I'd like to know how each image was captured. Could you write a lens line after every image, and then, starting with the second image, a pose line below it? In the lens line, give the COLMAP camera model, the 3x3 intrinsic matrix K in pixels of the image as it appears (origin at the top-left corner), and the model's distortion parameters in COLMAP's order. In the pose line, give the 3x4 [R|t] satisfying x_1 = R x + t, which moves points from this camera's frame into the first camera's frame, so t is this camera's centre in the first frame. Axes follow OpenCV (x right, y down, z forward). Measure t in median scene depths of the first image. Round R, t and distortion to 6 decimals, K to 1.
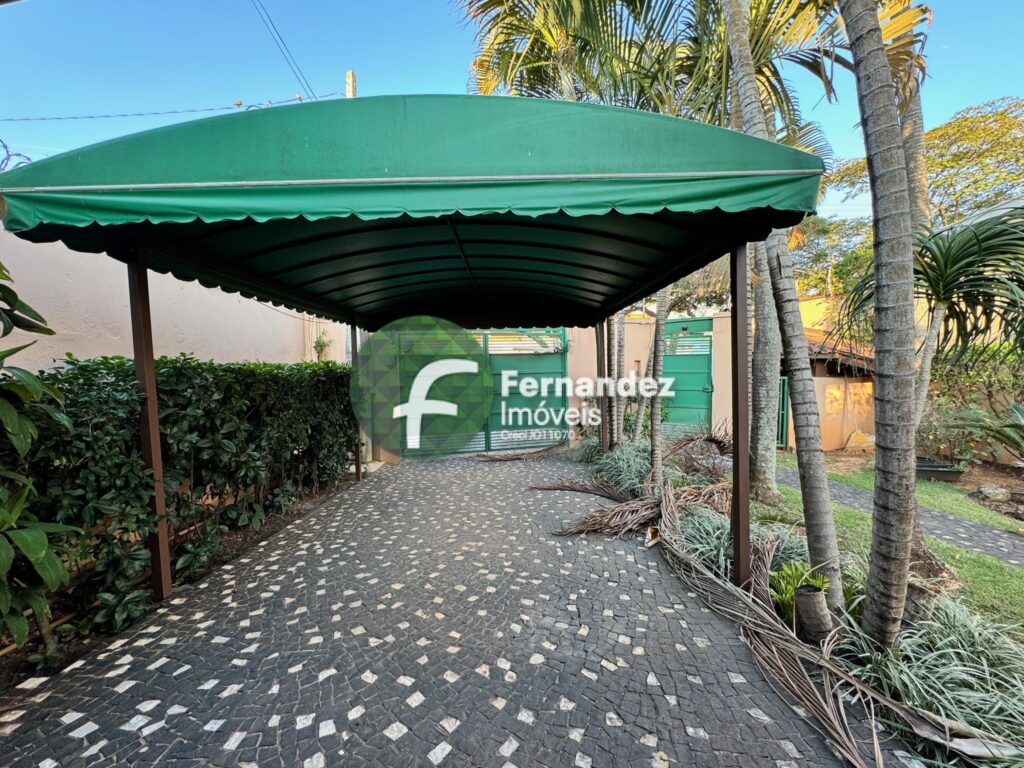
lens RADIAL K [[418.3, 0, 512.0], [0, 418.3, 384.0], [0, 0, 1]] dist [-0.002341, -0.000302]
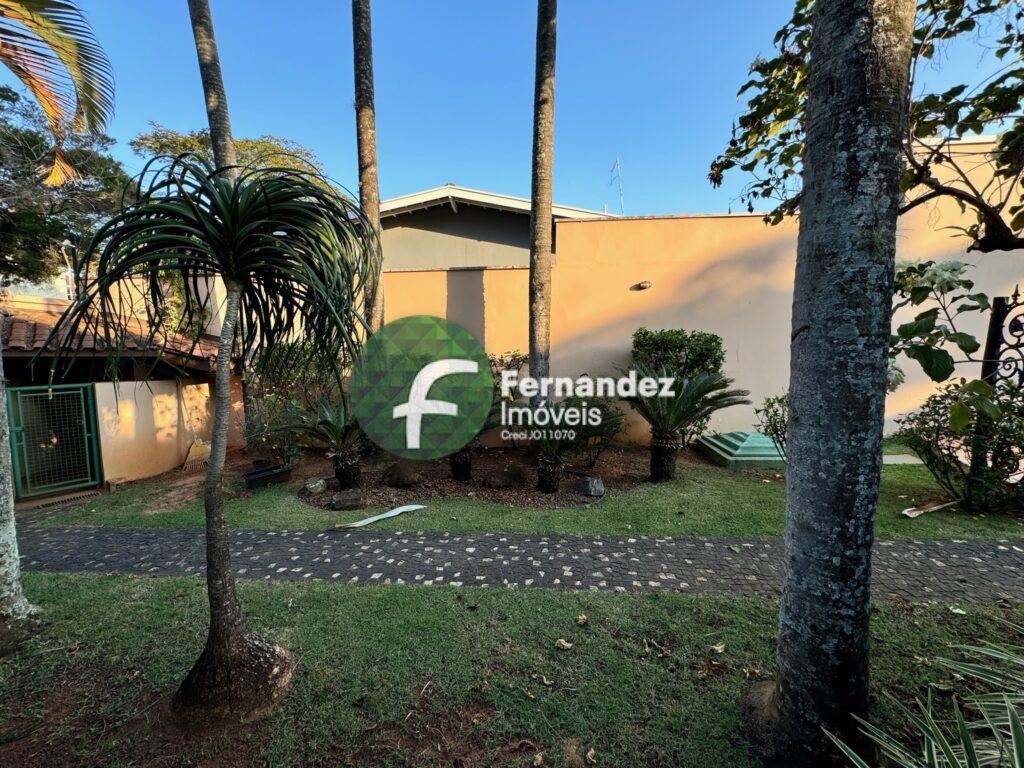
lens RADIAL K [[418.3, 0, 512.0], [0, 418.3, 384.0], [0, 0, 1]] dist [-0.002341, -0.000302]
pose [[0.258295, -0.067331, 0.963717, 0.442315], [0.061210, 0.996705, 0.053230, -0.033194], [-0.964125, 0.045240, 0.261565, 0.361917]]
